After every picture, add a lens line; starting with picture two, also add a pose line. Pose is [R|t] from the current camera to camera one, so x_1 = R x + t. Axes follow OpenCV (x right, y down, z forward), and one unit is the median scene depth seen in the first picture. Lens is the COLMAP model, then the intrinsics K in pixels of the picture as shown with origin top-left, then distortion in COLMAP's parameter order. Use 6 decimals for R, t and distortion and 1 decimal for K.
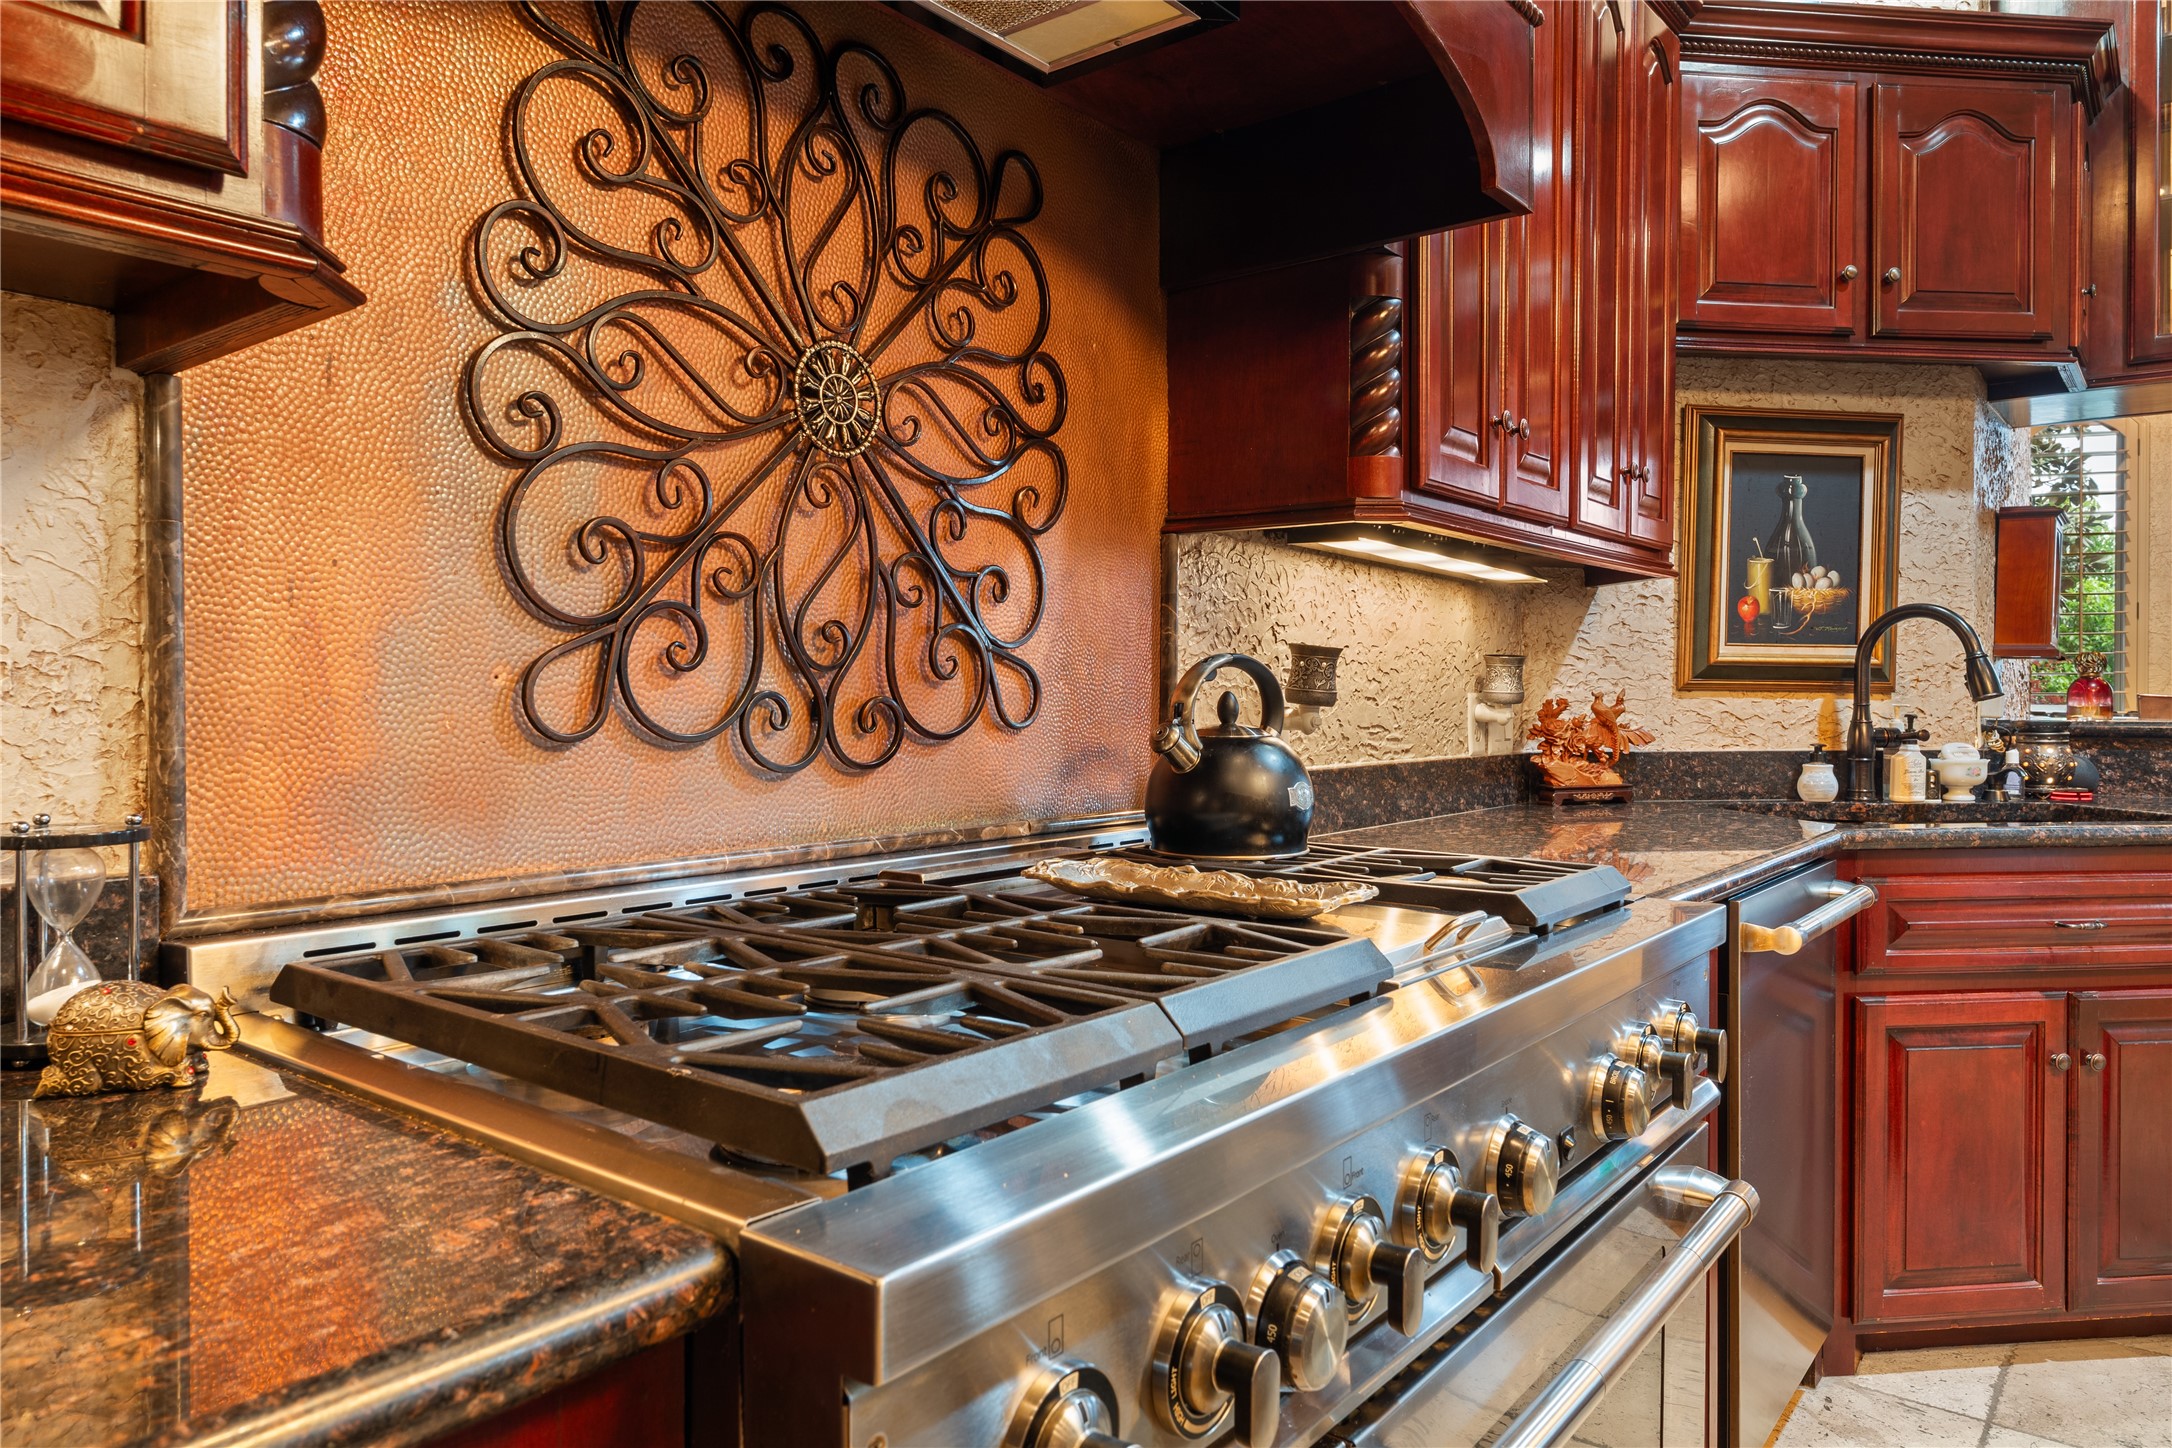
lens RADIAL K [[1424.5, 0, 1081.2], [0, 1424.5, 707.4], [0, 0, 1]] dist [-0.001179, 0.001658]
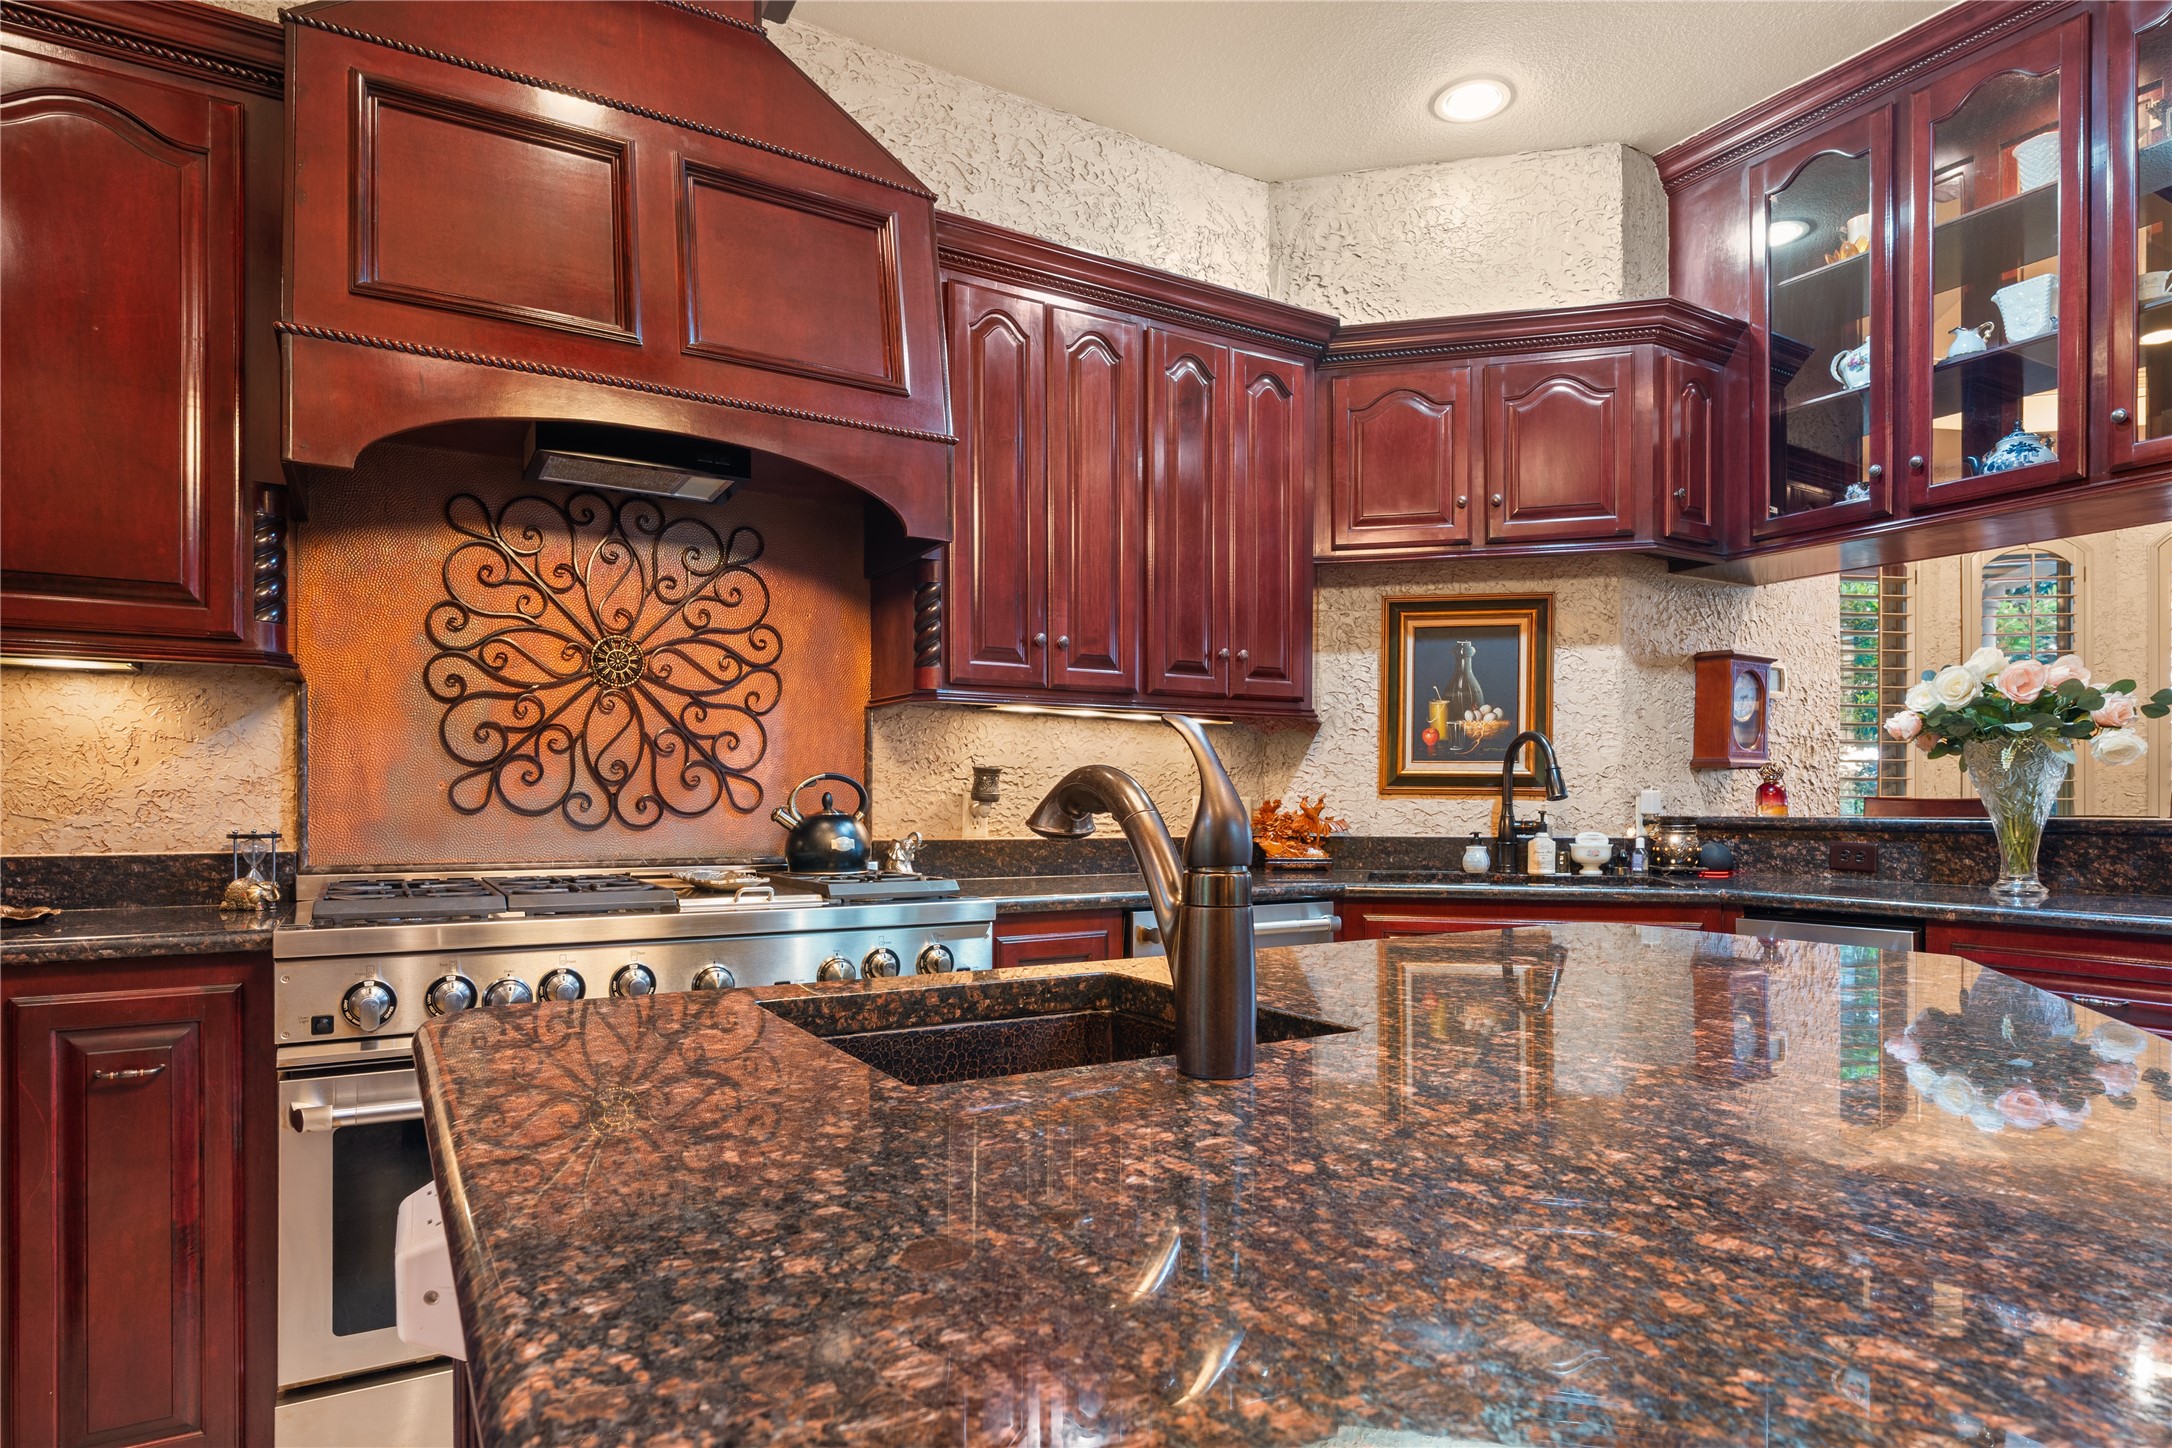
lens RADIAL K [[1211.9, 0, 1094.5], [0, 1211.9, 813.3], [0, 0, 1]] dist [-0.007046, -0.001313]
pose [[0.935814, 0.000278, -0.352495, 1.034534], [-0.002422, 0.999981, -0.005642, 0.026657], [0.352487, 0.006134, 0.935797, -0.442125]]
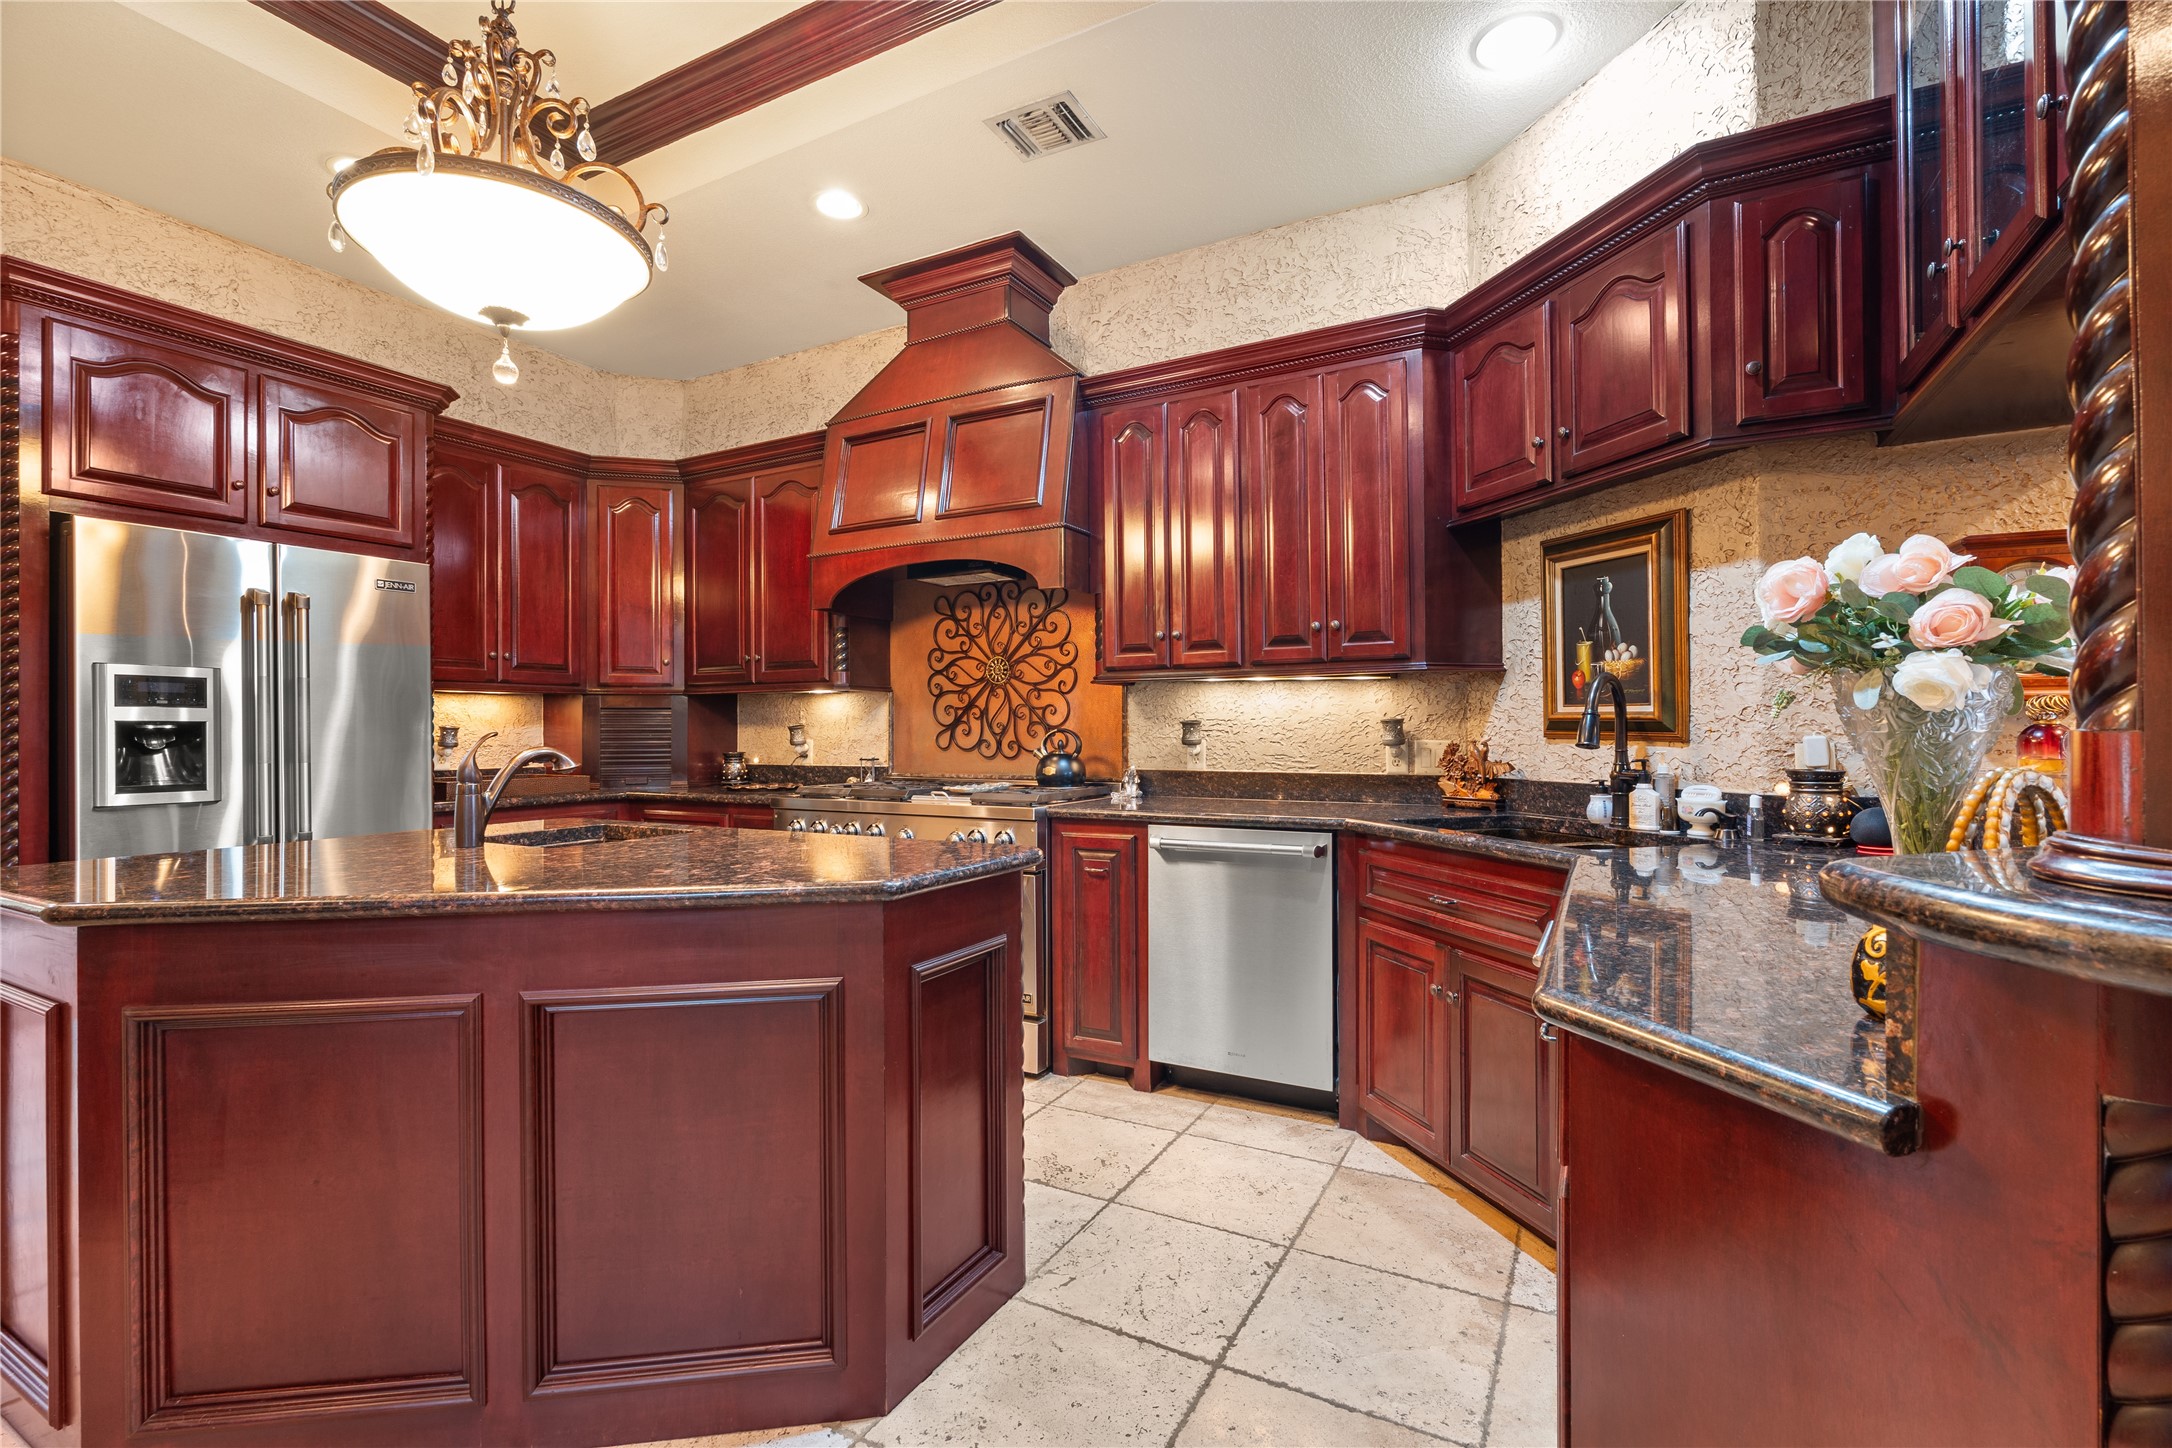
lens RADIAL K [[966.1, 0, 1087.5], [0, 966.1, 726.6], [0, 0, 1]] dist [0.003038, 0.000137]
pose [[0.173120, -0.007546, -0.984872, 2.327214], [-0.006141, 0.999943, -0.008741, -0.022204], [0.984882, 0.007562, 0.173063, 0.661922]]
